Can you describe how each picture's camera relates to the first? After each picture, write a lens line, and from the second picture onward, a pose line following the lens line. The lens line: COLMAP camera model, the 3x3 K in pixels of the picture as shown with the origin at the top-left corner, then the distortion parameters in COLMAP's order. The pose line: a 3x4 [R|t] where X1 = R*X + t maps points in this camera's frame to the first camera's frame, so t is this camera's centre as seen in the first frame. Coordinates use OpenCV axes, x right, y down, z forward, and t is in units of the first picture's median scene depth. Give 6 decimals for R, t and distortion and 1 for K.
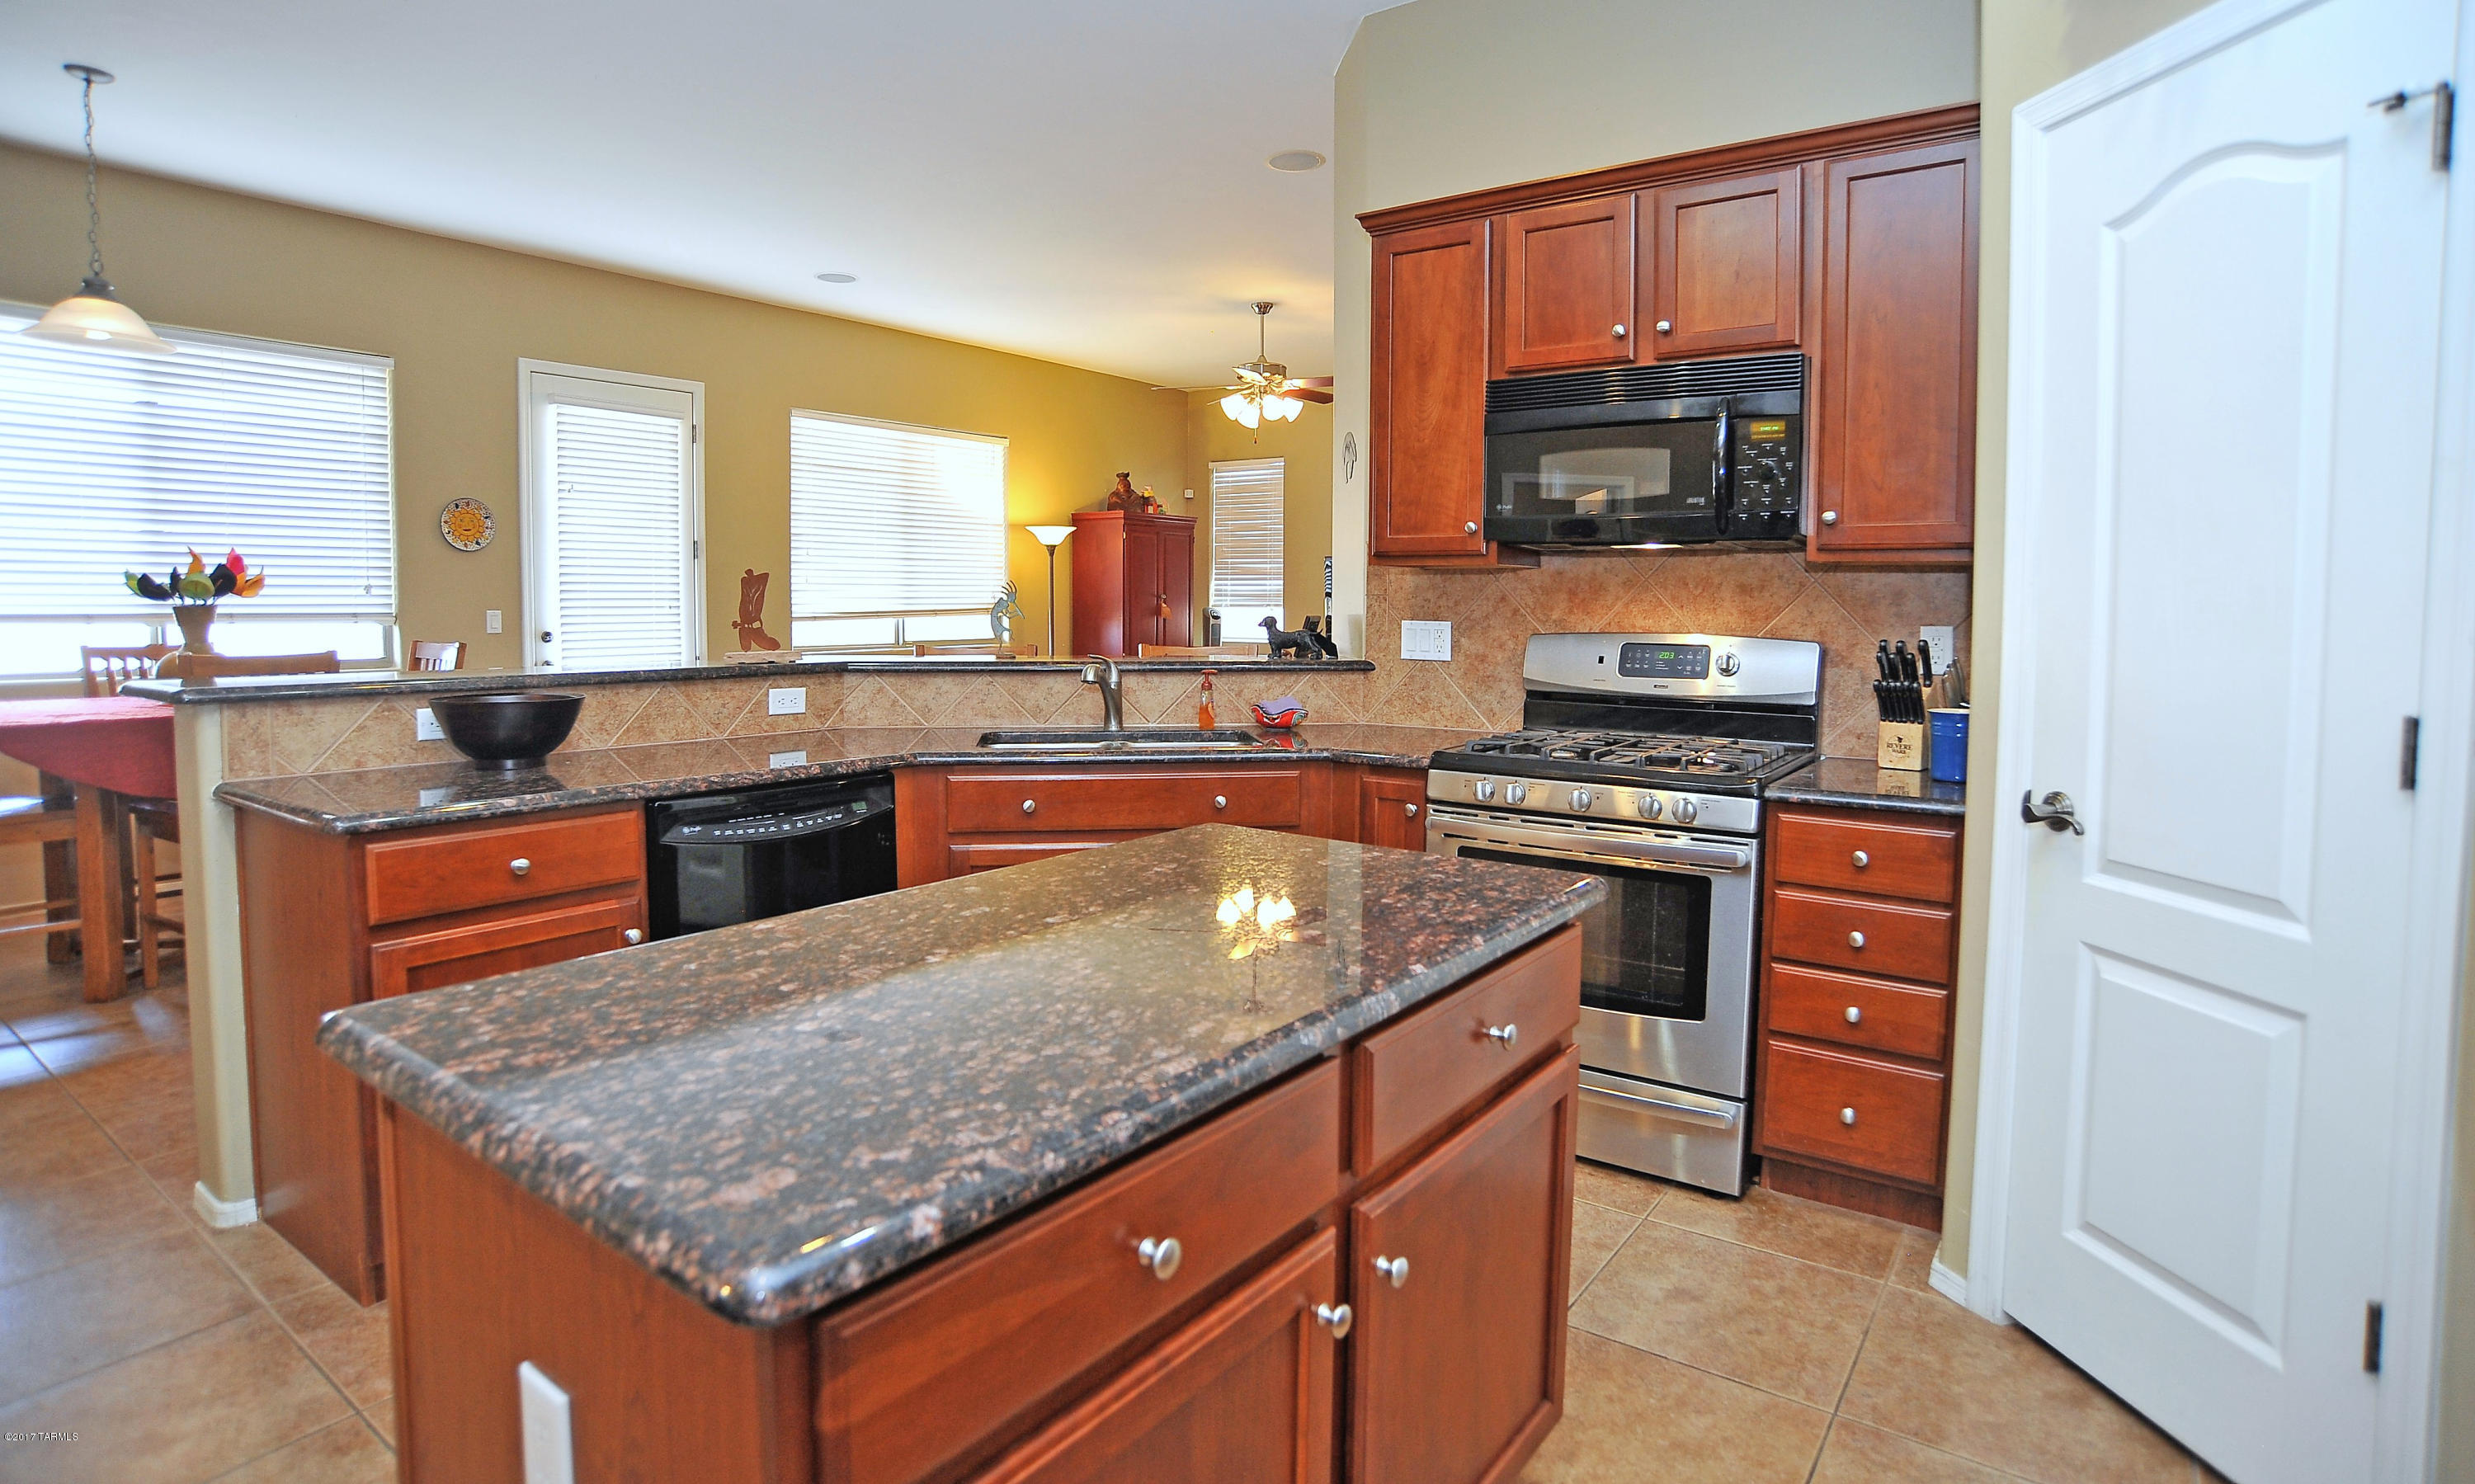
lens RADIAL K [[1259.1, 0, 1237.8], [0, 1259.1, 676.8], [0, 0, 1]] dist [-0.069784, 0.017795]
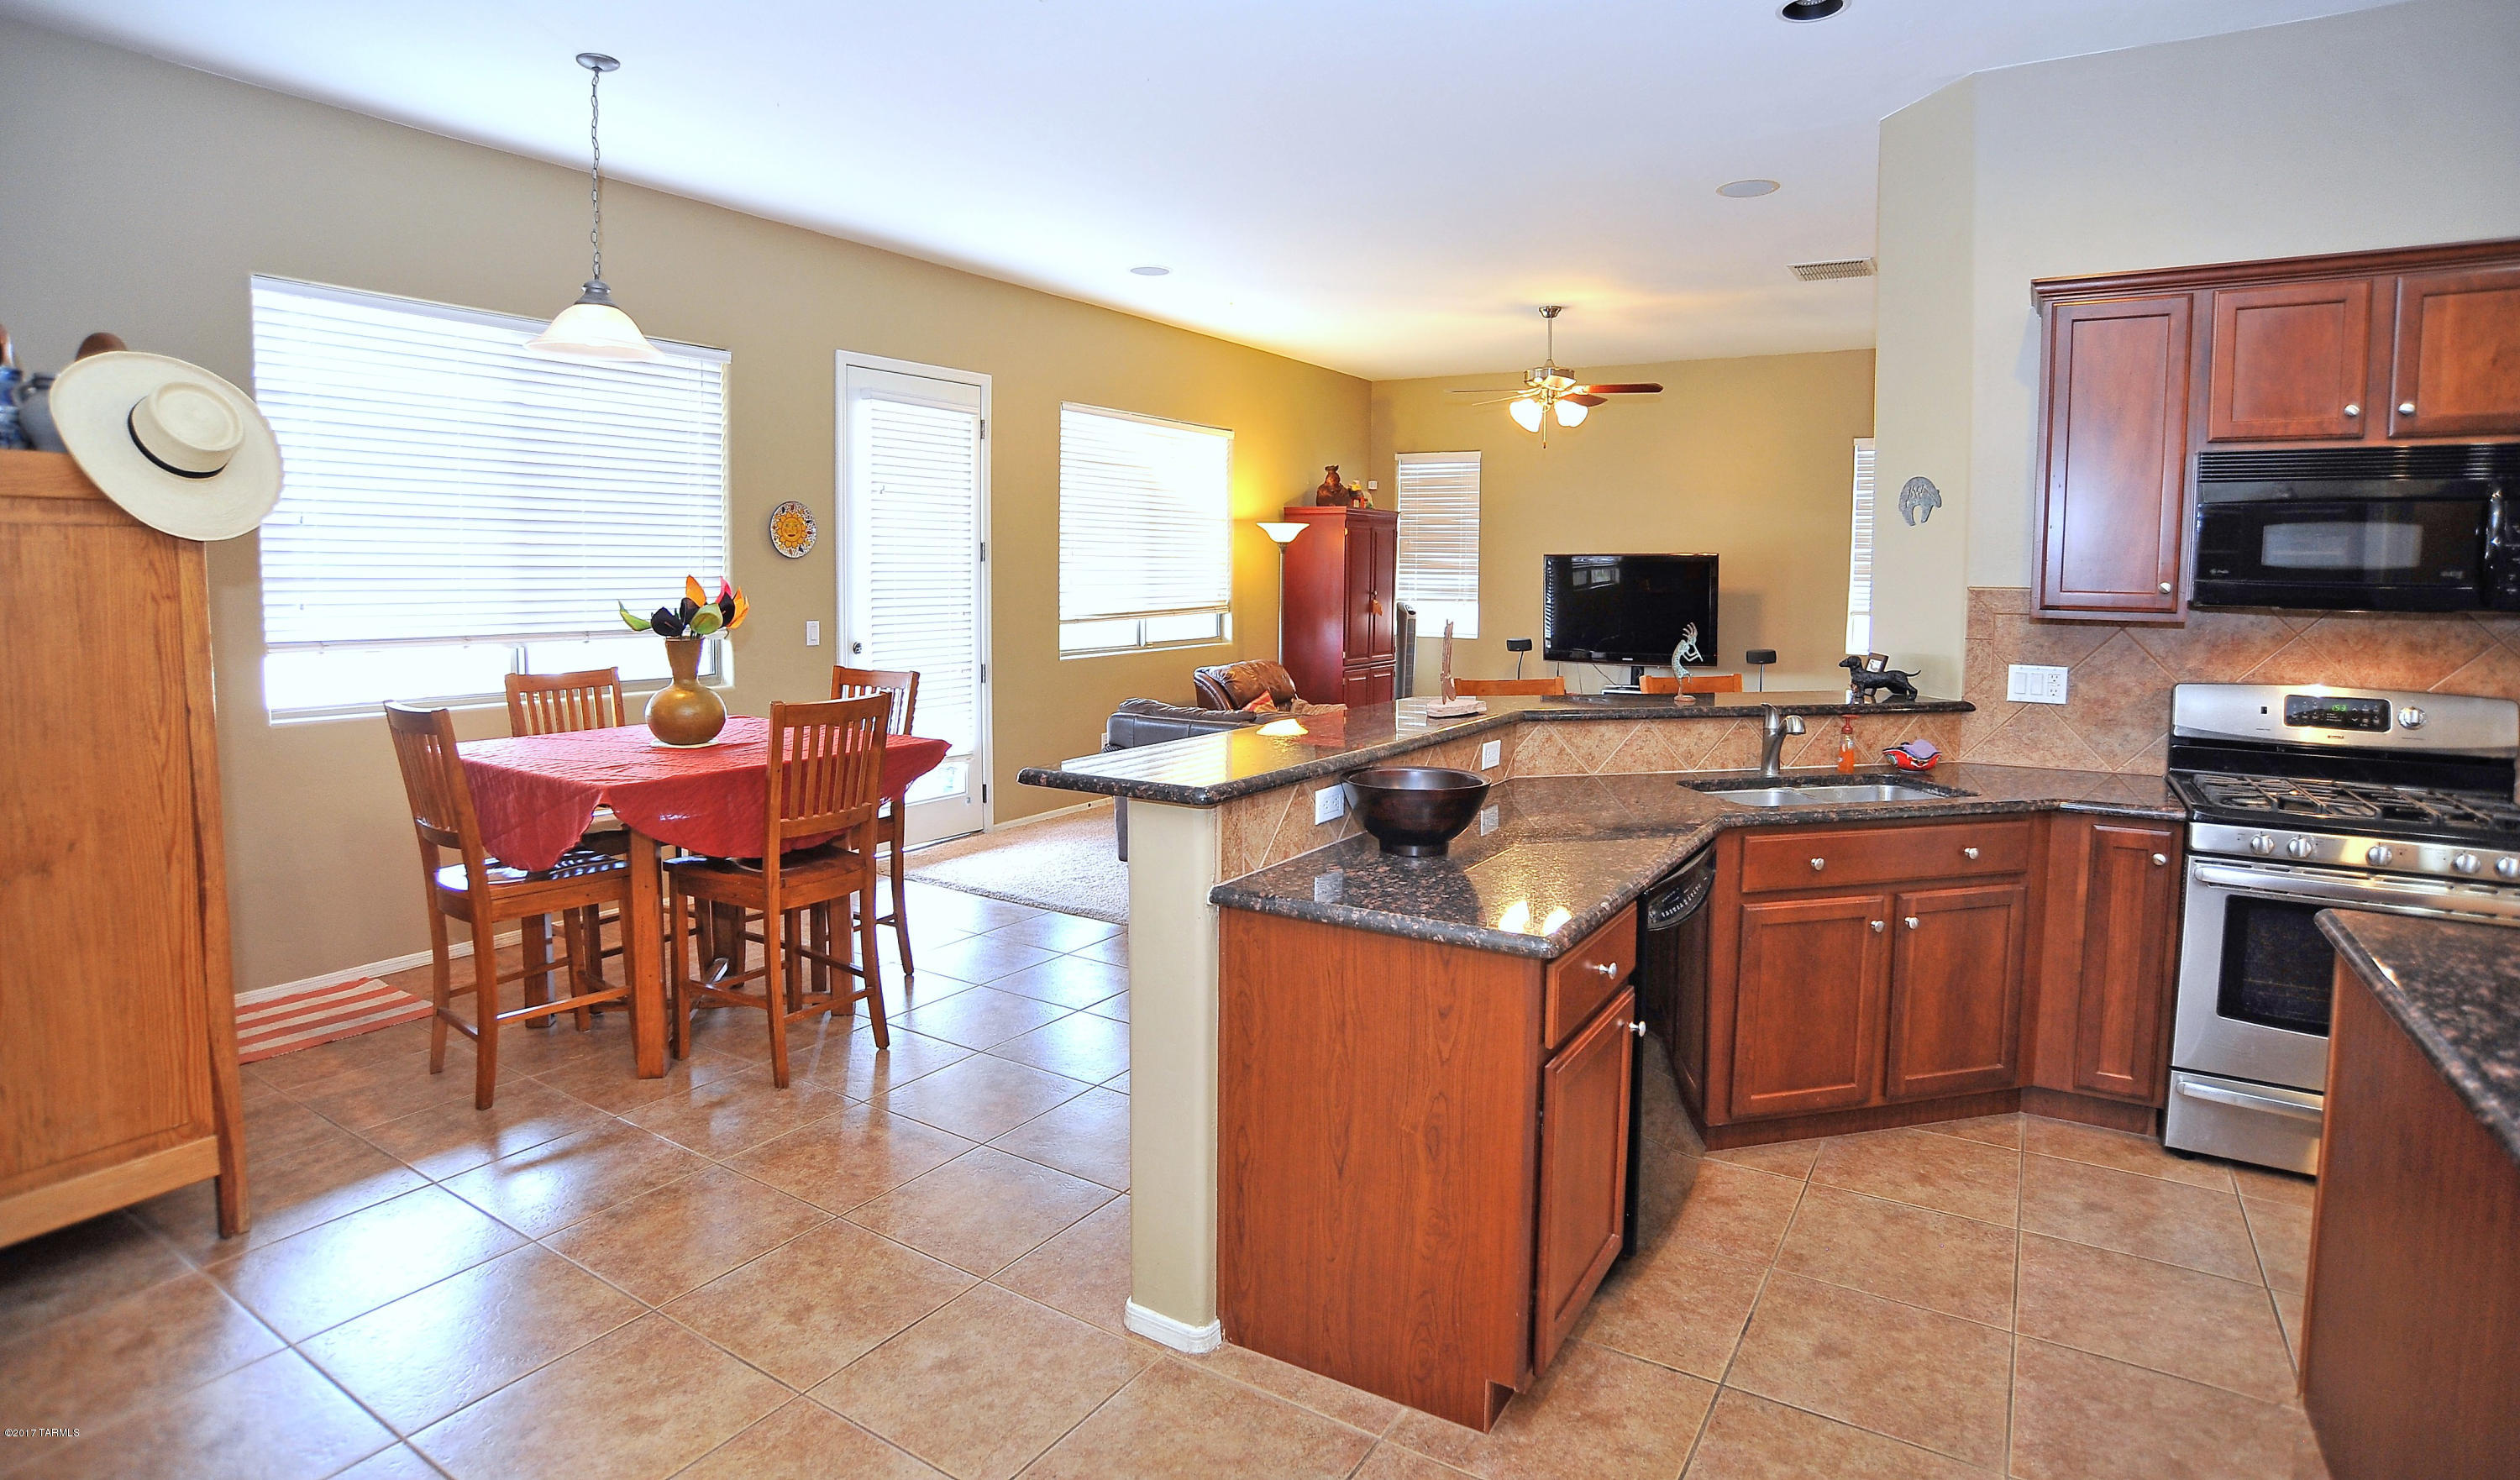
lens RADIAL K [[1277.9, 0, 1287.2], [0, 1277.9, 673.7], [0, 0, 1]] dist [-0.037177, 0.010582]
pose [[0.995583, -0.003219, 0.093836, -0.632378], [0.000893, 0.999691, 0.024823, -0.071389], [-0.093887, -0.024630, 0.995278, 0.014688]]
